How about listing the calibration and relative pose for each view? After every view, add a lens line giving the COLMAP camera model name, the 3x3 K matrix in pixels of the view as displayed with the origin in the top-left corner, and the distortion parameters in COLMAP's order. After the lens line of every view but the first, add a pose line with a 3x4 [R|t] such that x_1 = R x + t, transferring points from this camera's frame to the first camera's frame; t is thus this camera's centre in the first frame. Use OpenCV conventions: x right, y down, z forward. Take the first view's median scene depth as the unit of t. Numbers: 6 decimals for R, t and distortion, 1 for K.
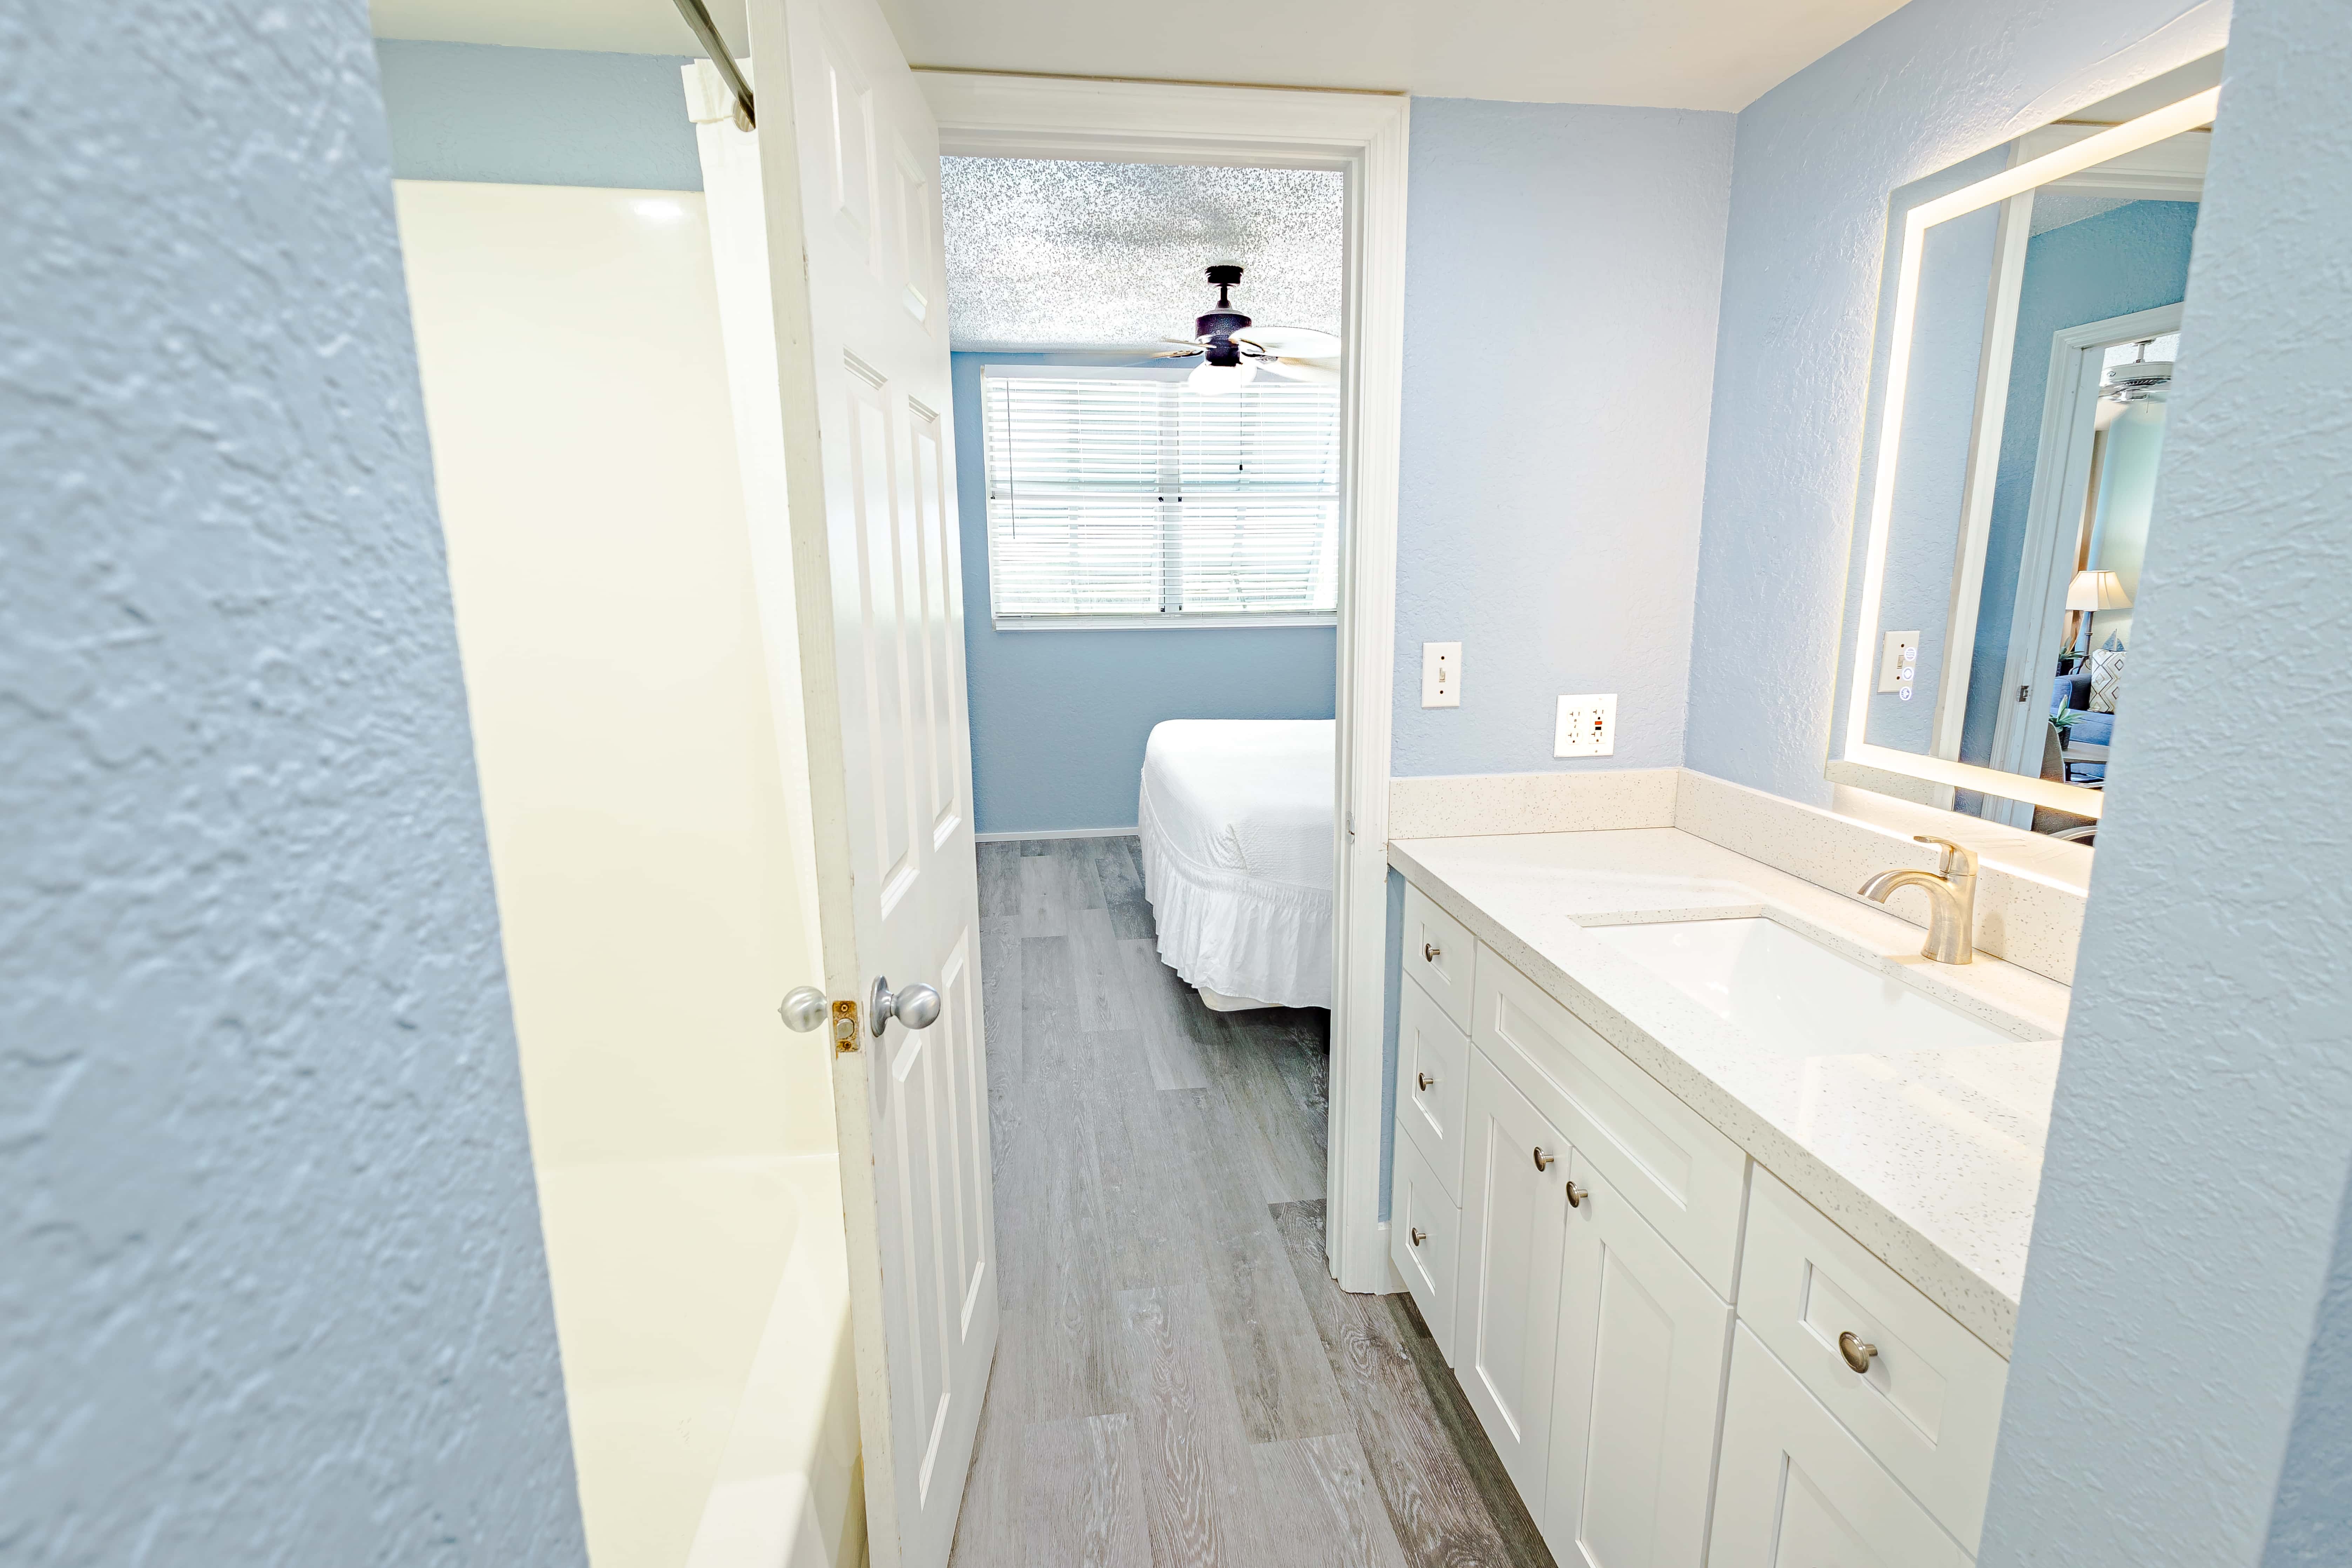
lens RADIAL K [[1063.9, 0, 1176.0], [0, 1063.9, 784.0], [0, 0, 1]] dist [-0.000910, -0.000207]
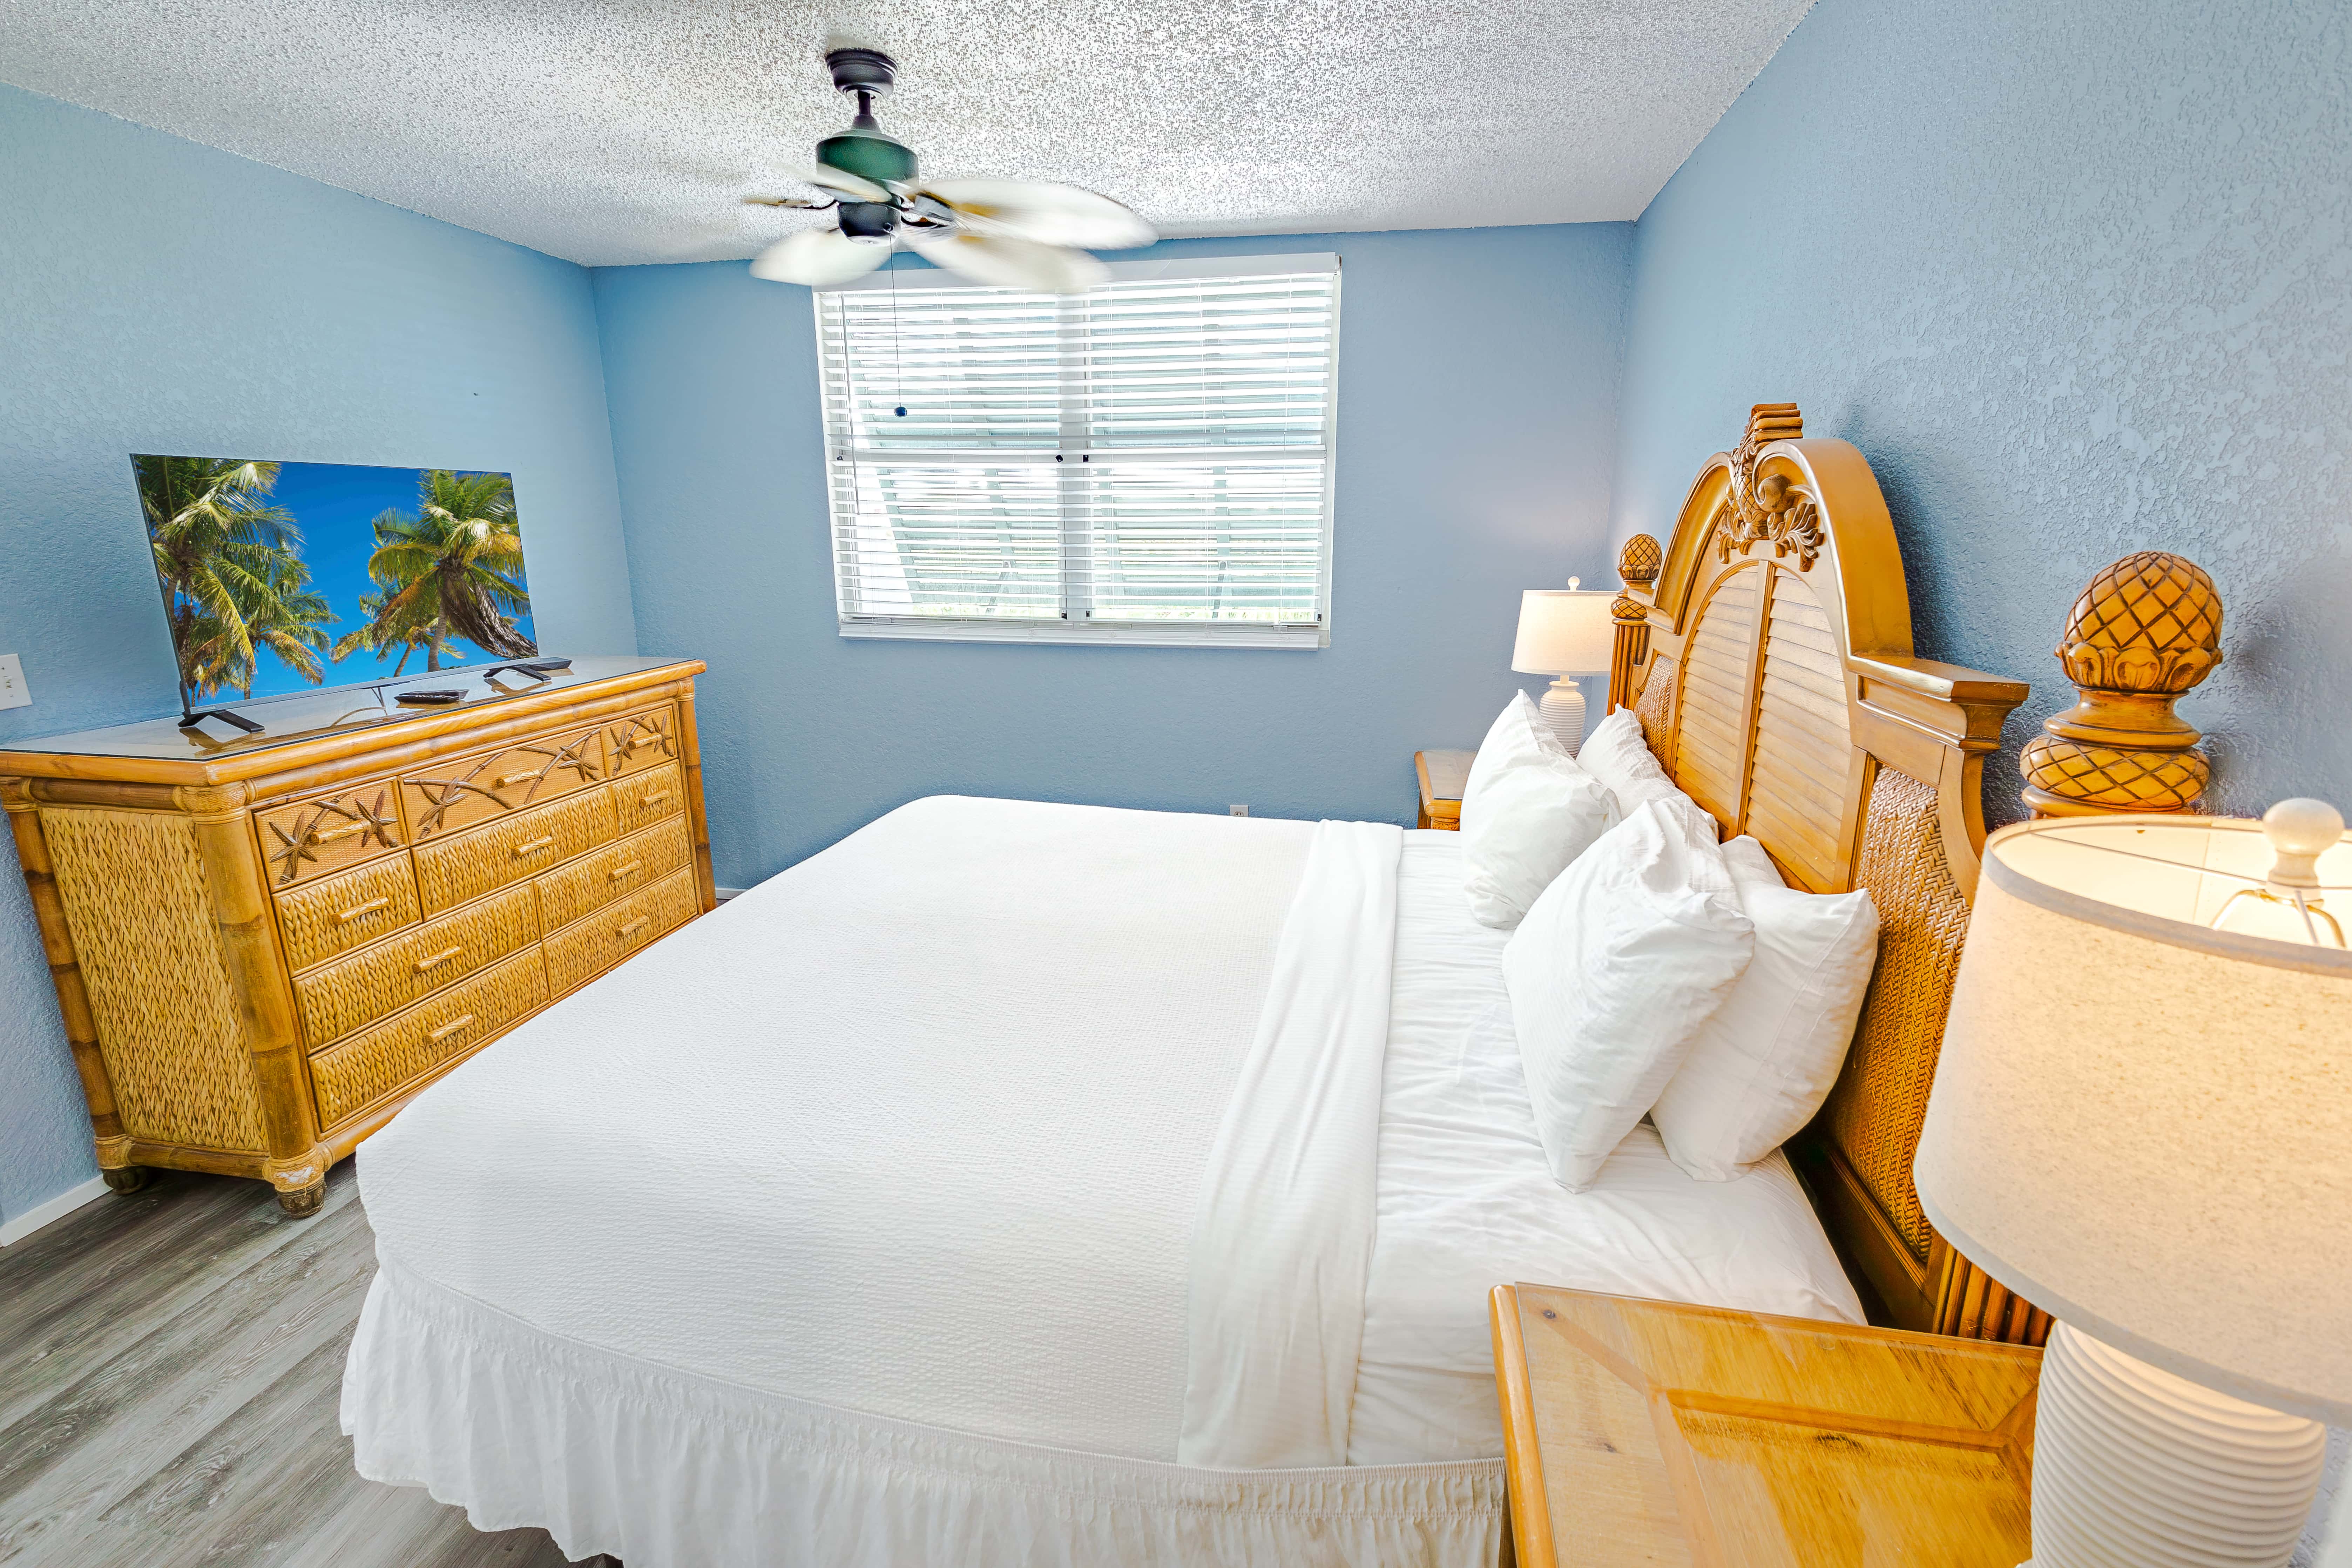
lens RADIAL K [[1076.5, 0, 1176.0], [0, 1076.5, 784.0], [0, 0, 1]] dist [0.013947, -0.000910]
pose [[0.945584, 0.085471, -0.313953, 0.320666], [-0.071996, 0.995926, 0.054288, -0.105385], [0.317314, -0.028731, 0.947885, 0.370701]]
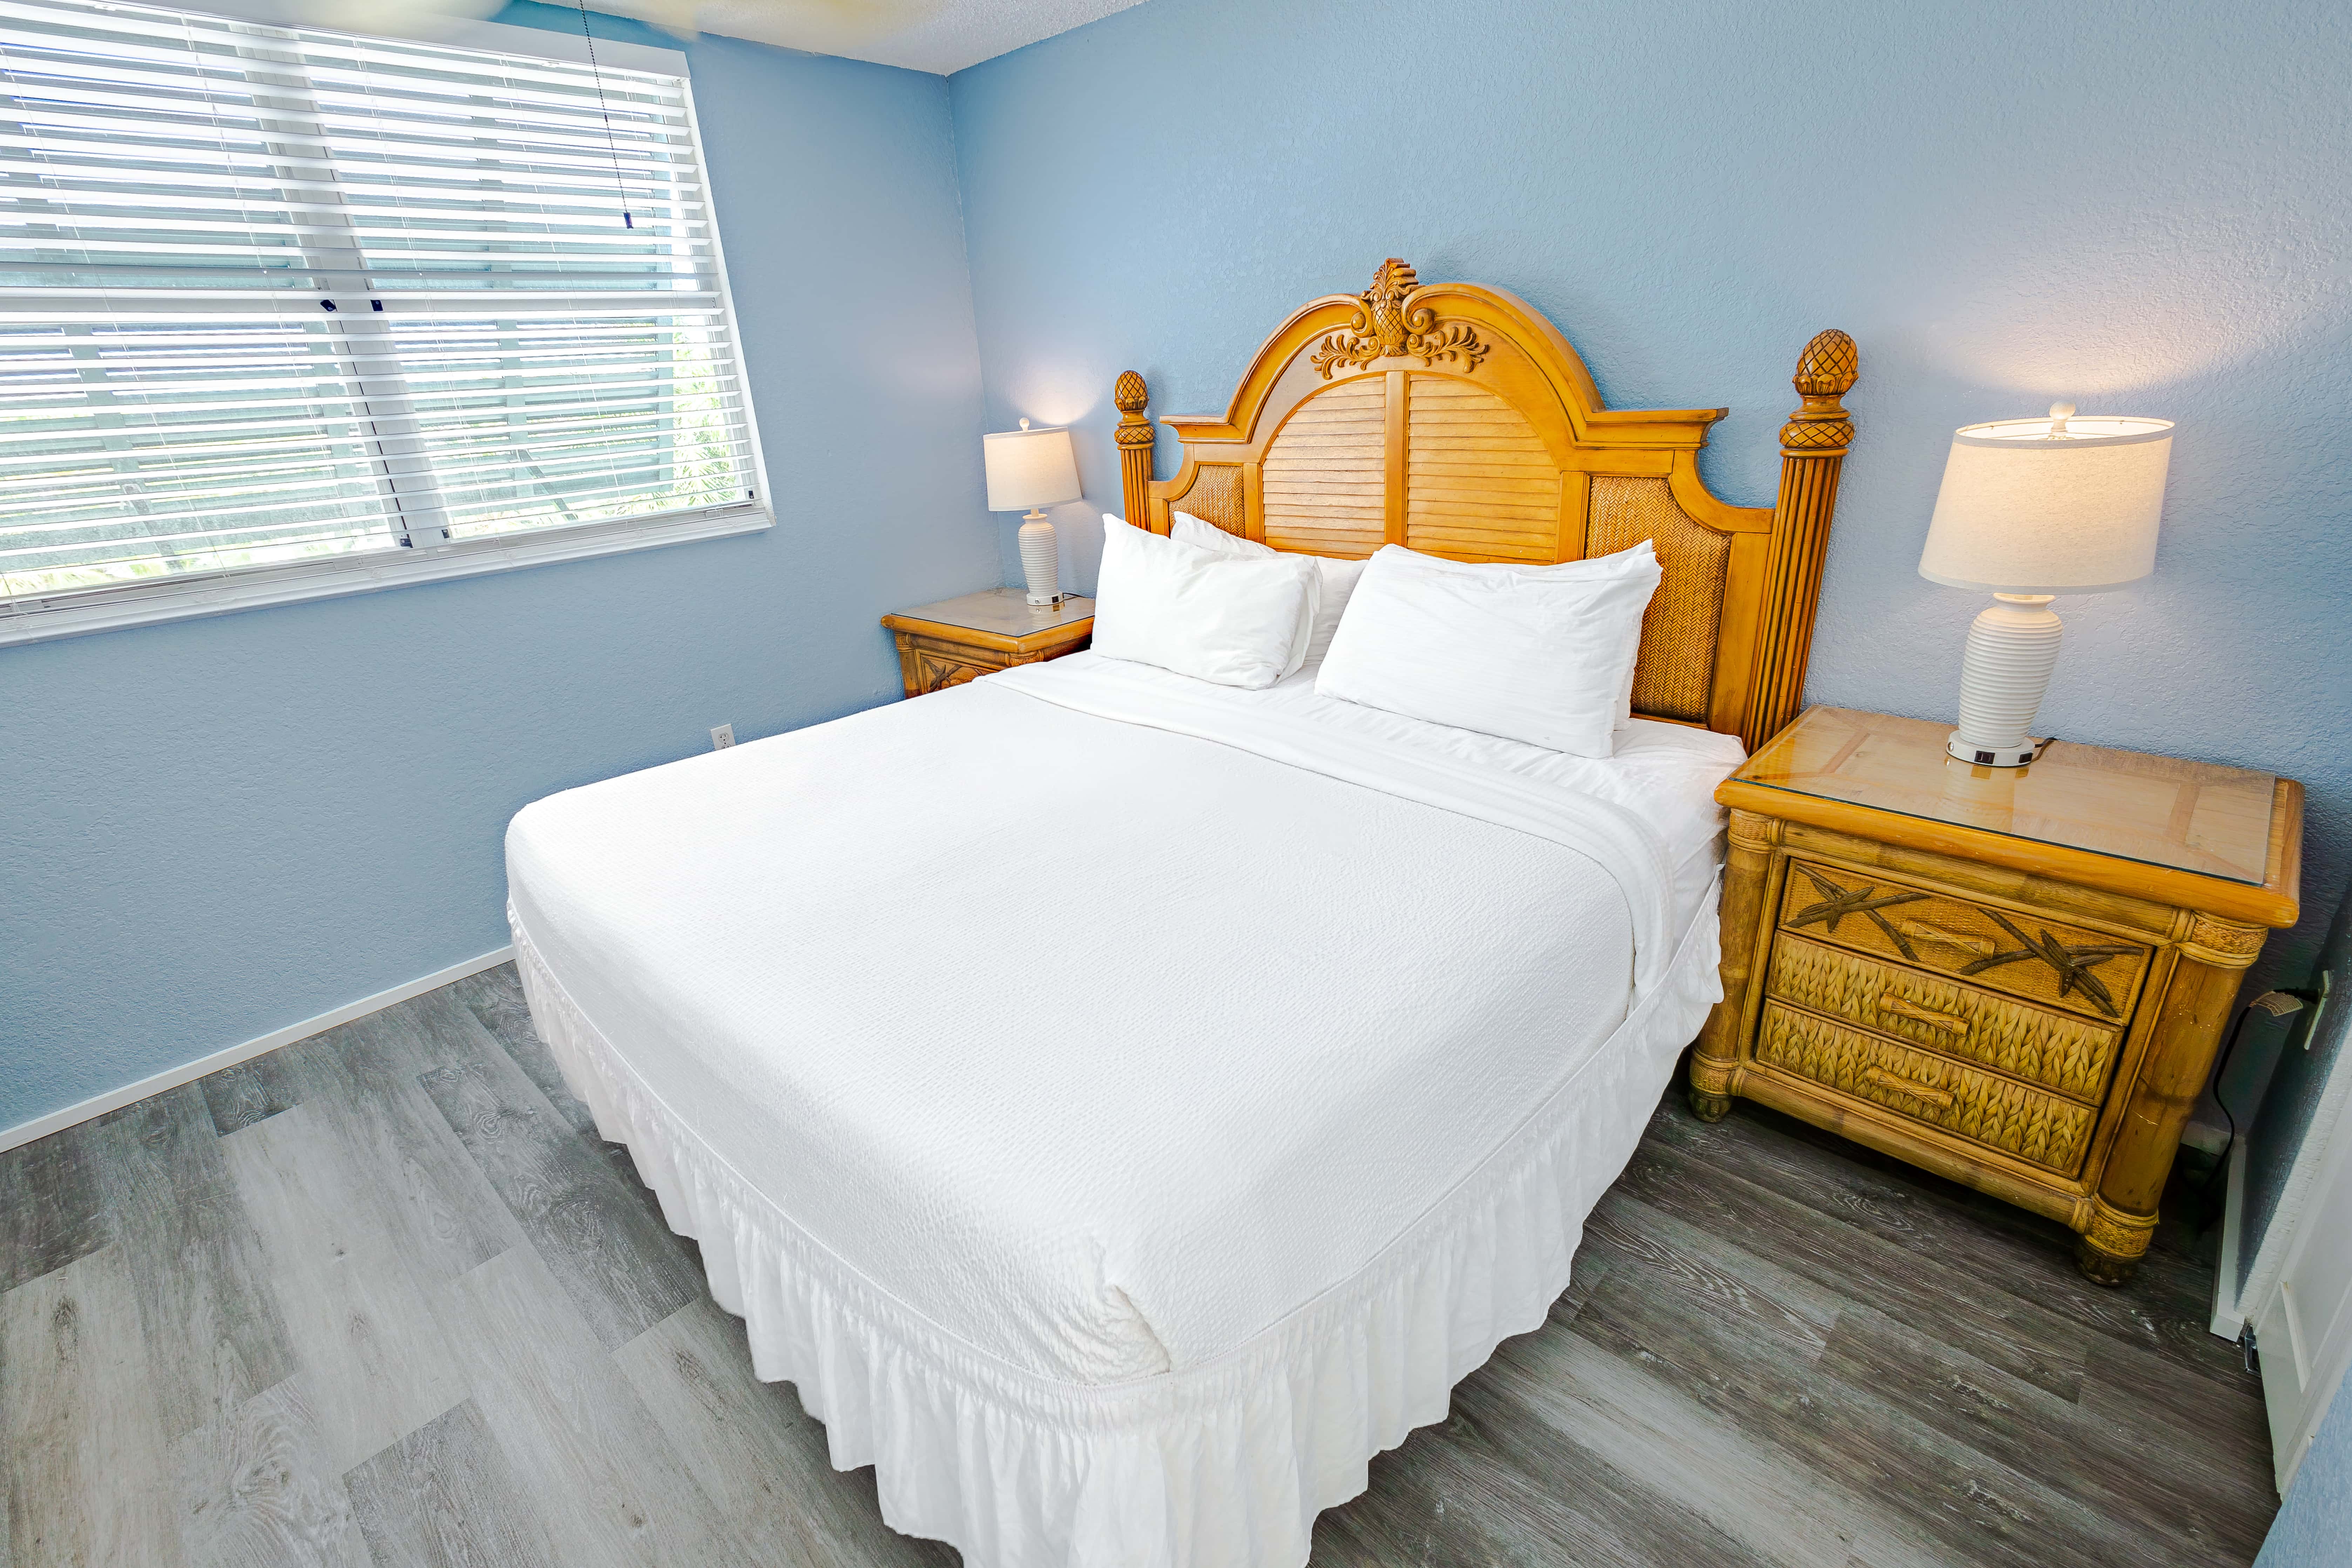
lens RADIAL K [[1076.5, 0, 1176.0], [0, 1076.5, 784.0], [0, 0, 1]] dist [0.013947, -0.000910]
pose [[0.780642, -0.262175, 0.567330, -0.052972], [0.171647, 0.962790, 0.208741, -0.108795], [-0.600946, -0.065572, 0.796595, 0.410989]]
